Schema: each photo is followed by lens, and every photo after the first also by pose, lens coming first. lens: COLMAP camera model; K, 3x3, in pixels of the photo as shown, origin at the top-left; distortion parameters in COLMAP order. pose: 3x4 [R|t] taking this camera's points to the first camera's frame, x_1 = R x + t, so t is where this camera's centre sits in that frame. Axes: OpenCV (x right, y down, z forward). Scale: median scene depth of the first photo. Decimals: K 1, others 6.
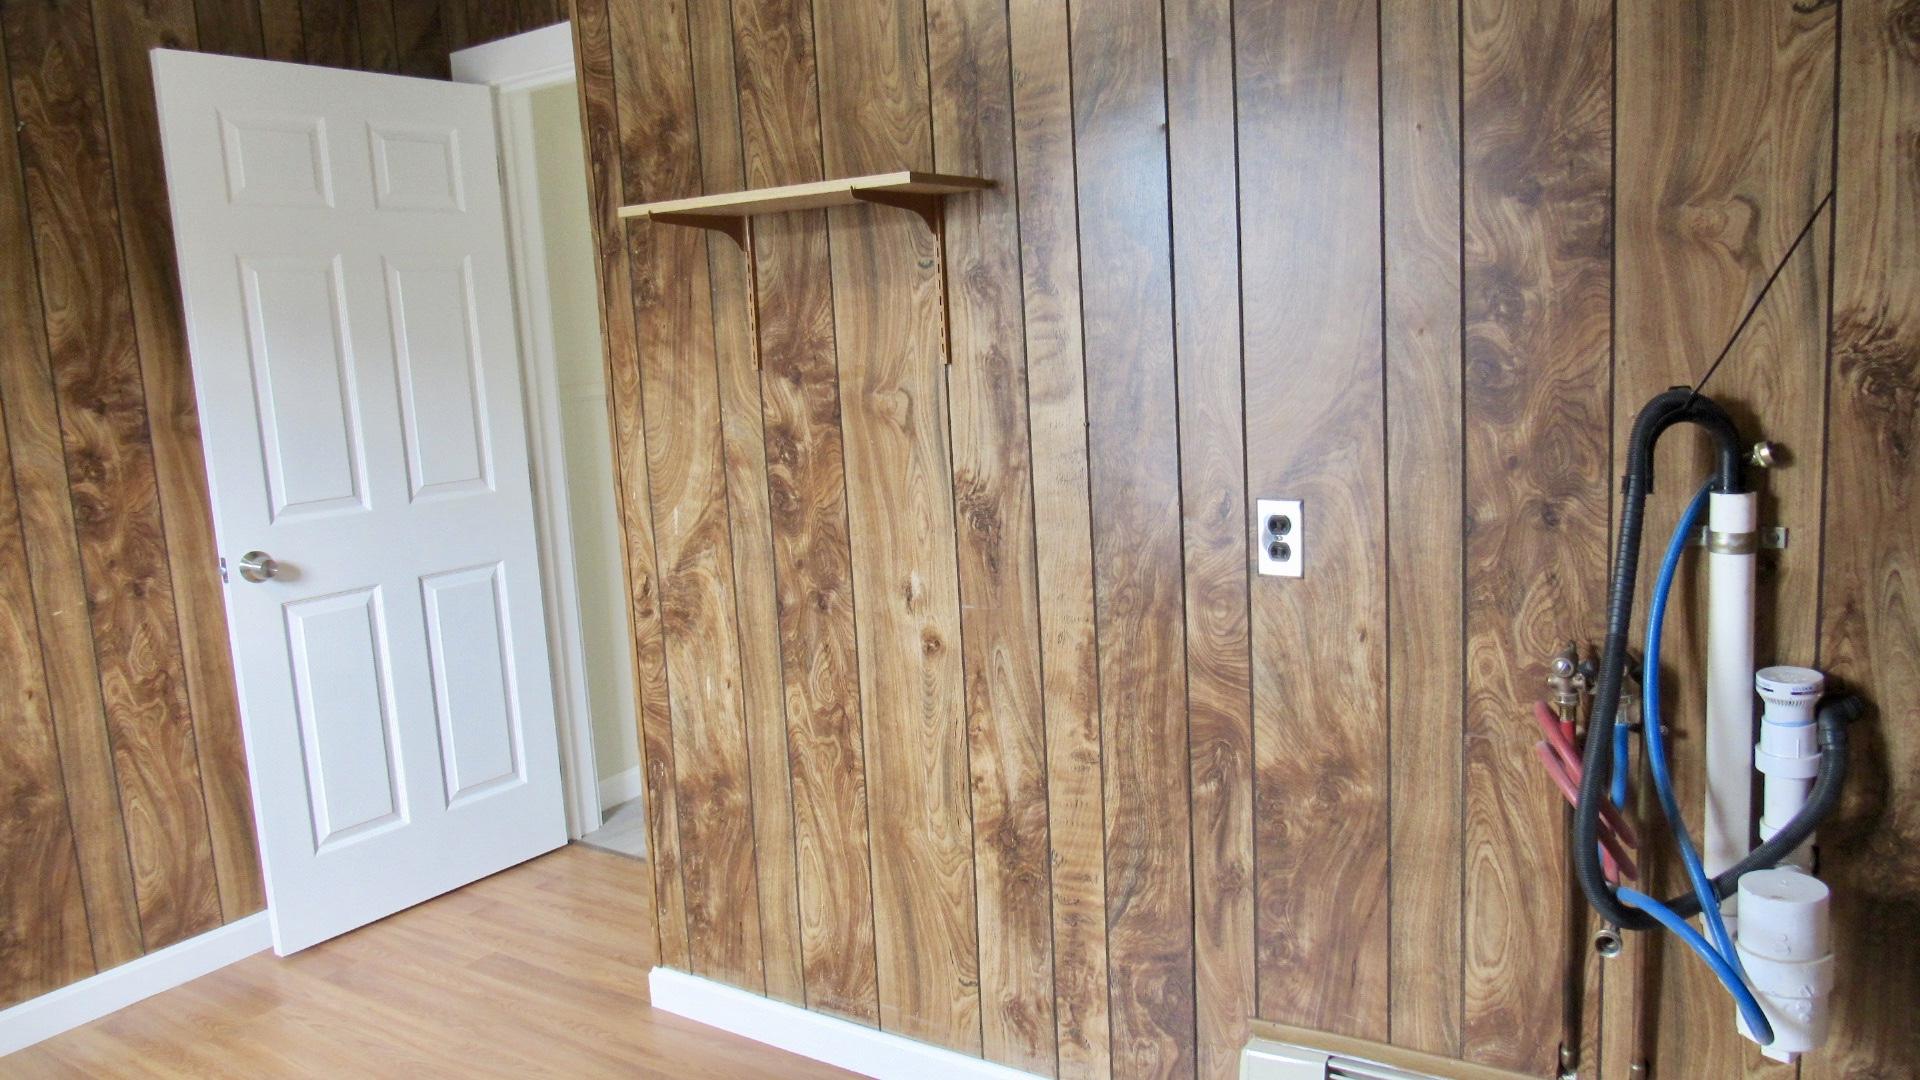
lens RADIAL K [[1369.7, 0, 960.0], [0, 1369.7, 540.0], [0, 0, 1]] dist [-0.019151, -0.010222]
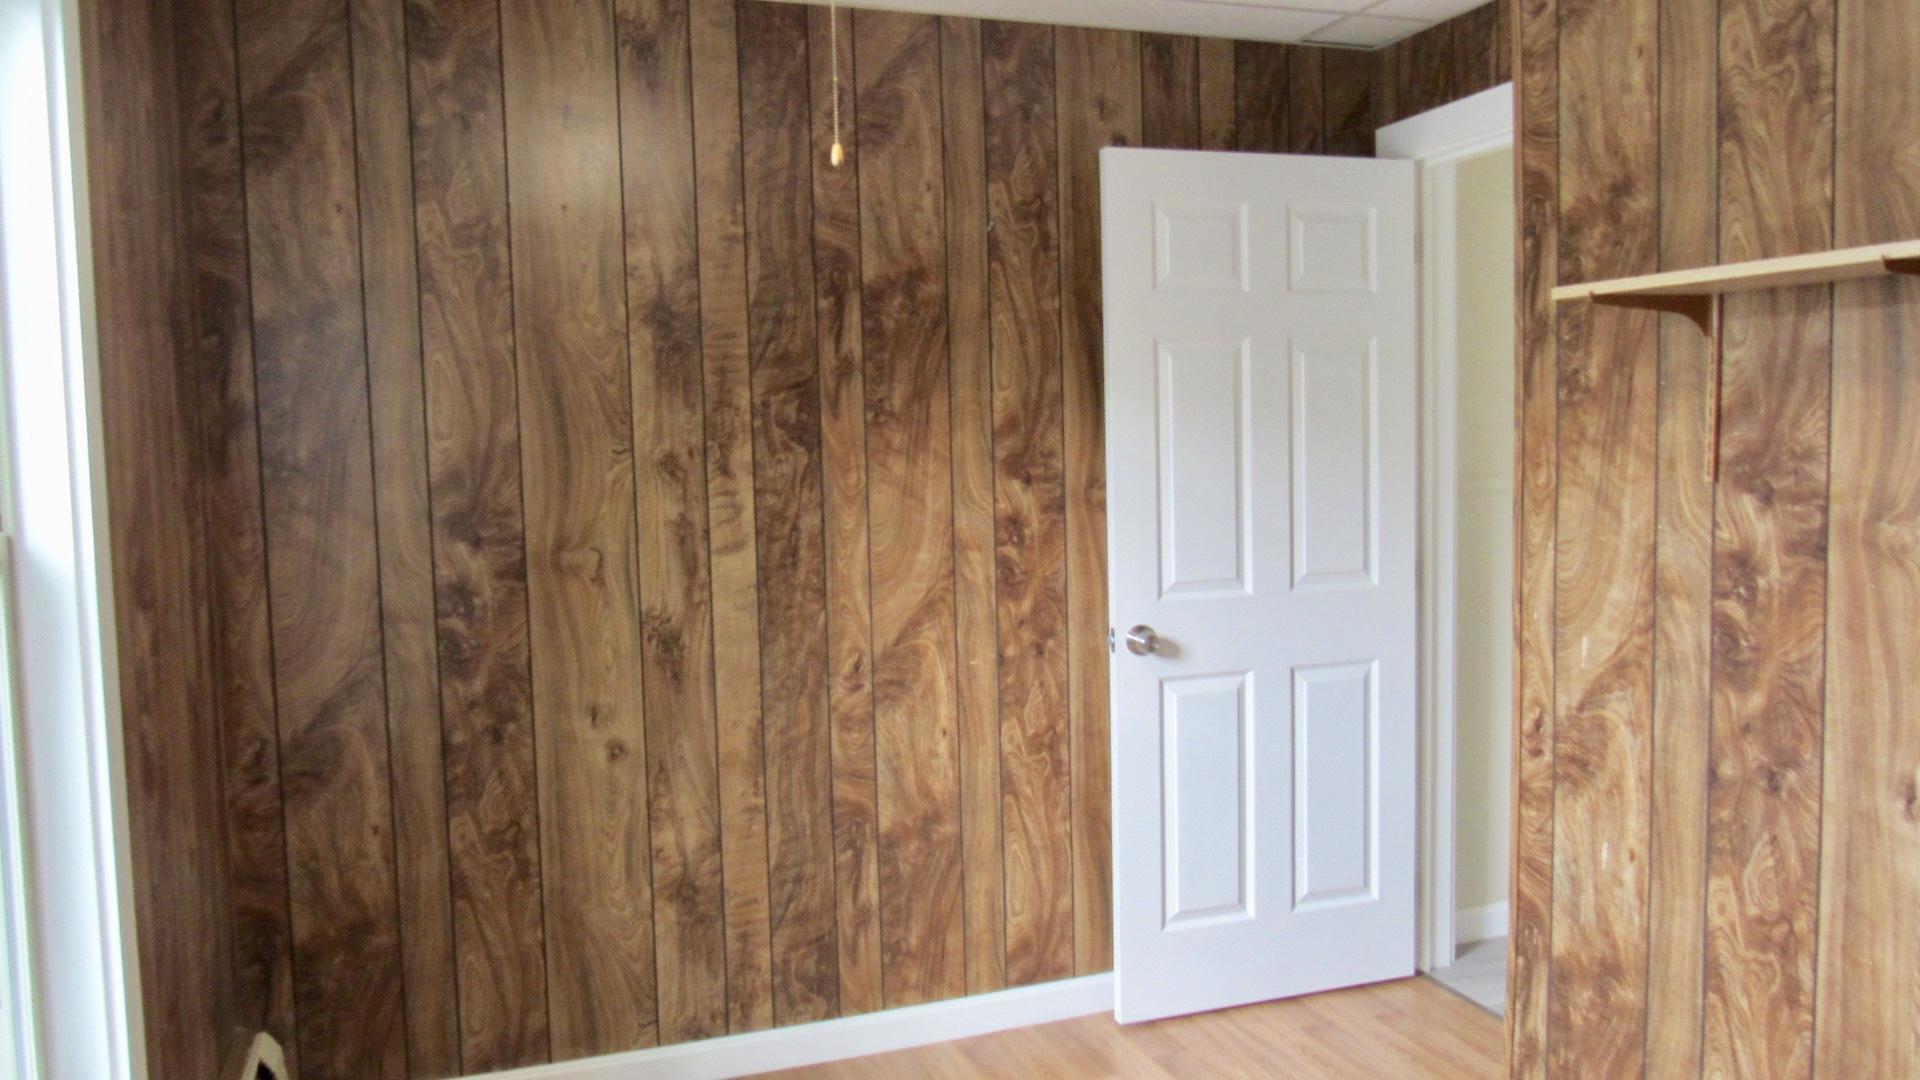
lens RADIAL K [[1333.8, 0, 960.0], [0, 1333.8, 540.0], [0, 0, 1]] dist [-0.036381, 0.026268]
pose [[0.802936, 0.083356, -0.590208, -0.039671], [-0.106156, 0.994342, -0.003986, -0.038971], [0.586536, 0.065854, 0.807242, 0.105224]]
